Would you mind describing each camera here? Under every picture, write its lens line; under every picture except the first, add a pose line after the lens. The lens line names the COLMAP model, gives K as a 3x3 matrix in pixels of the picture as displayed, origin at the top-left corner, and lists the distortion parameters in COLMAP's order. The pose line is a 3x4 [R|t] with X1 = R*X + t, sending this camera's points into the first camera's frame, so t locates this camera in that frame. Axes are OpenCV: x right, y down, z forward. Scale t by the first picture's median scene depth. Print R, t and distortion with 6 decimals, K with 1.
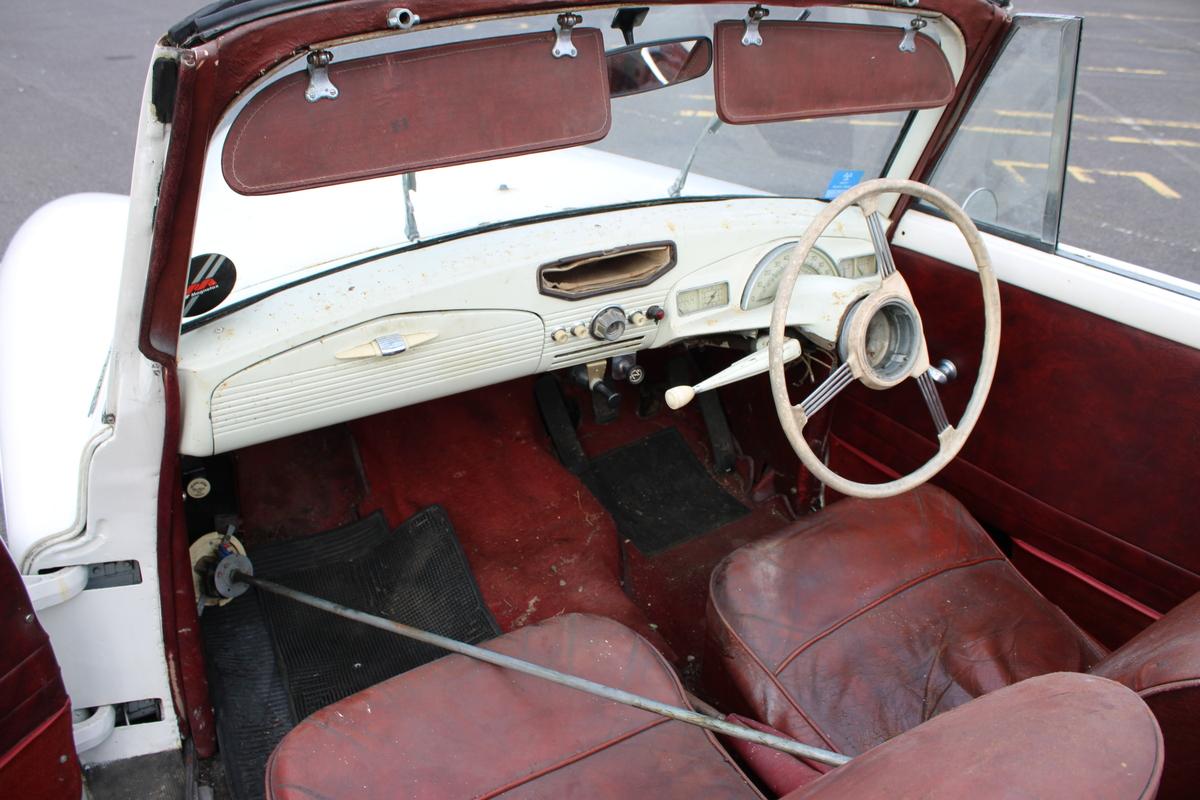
lens RADIAL K [[974.8, 0, 603.7], [0, 974.8, 397.0], [0, 0, 1]] dist [-0.132482, 0.040213]
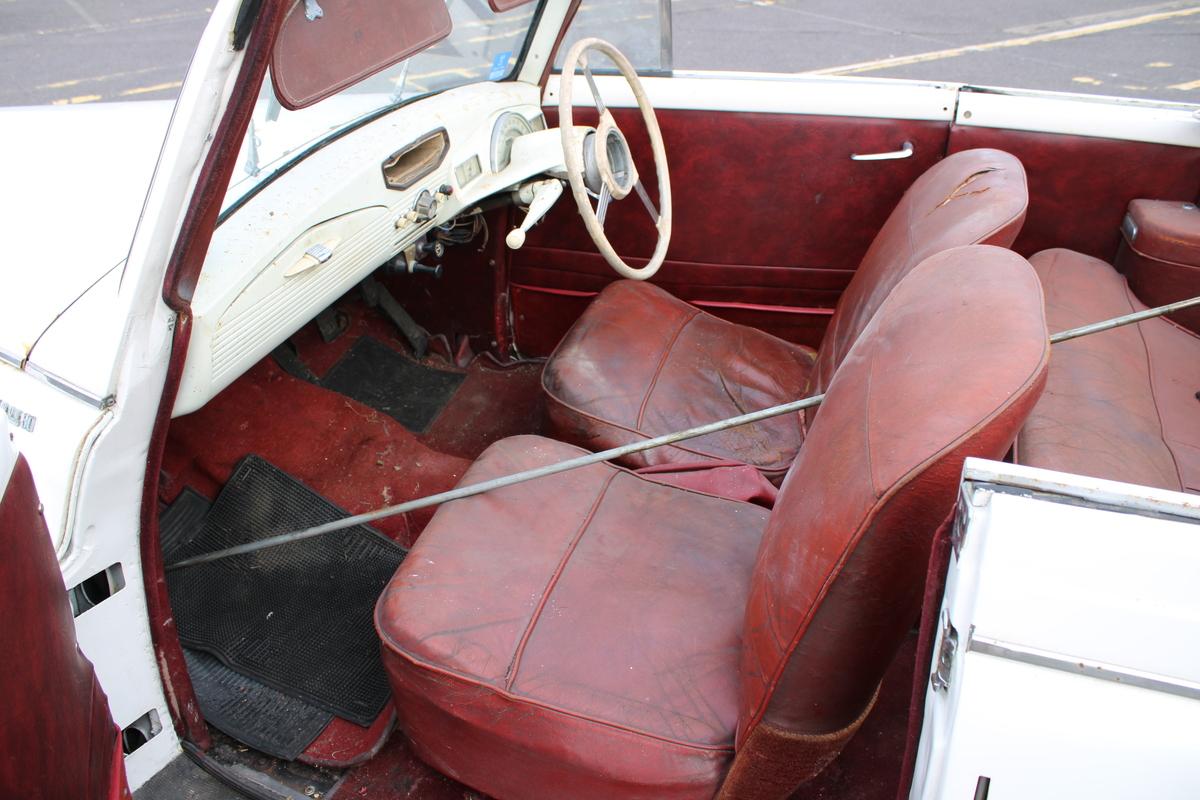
lens RADIAL K [[974.8, 0, 589.6], [0, 974.8, 399.8], [0, 0, 1]] dist [-0.132482, 0.040213]
pose [[0.773681, -0.361794, 0.520119, -0.507907], [0.334829, 0.930404, 0.149127, 0.033504], [-0.537874, 0.058774, 0.840974, -0.063845]]
